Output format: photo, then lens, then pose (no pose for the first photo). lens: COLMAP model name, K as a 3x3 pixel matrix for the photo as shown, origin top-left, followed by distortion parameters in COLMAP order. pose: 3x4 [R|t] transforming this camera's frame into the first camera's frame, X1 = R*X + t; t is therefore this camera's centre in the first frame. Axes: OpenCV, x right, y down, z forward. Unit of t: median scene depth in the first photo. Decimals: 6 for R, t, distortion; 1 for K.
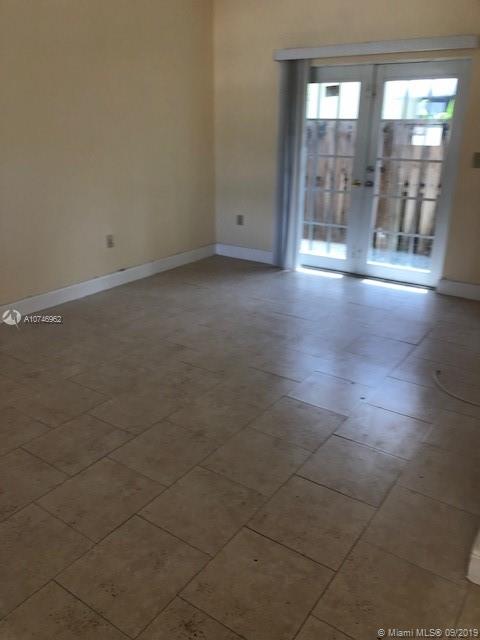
lens RADIAL K [[522.3, 0, 240.0], [0, 522.3, 320.0], [0, 0, 1]] dist [0.007717, 0.003928]
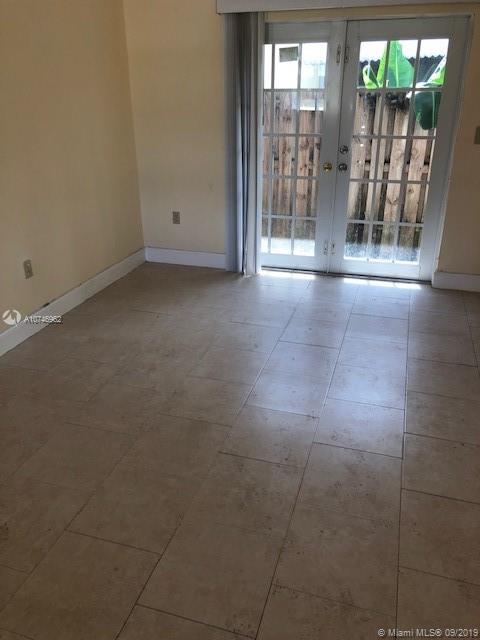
lens RADIAL K [[518.4, 0, 241.6], [0, 518.4, 315.5], [0, 0, 1]] dist [0.025904, -0.016593]
pose [[0.951577, -0.135423, 0.275974, -0.167297], [0.121873, 0.990365, 0.065754, -0.094740], [-0.282220, -0.028936, 0.958913, 0.225603]]
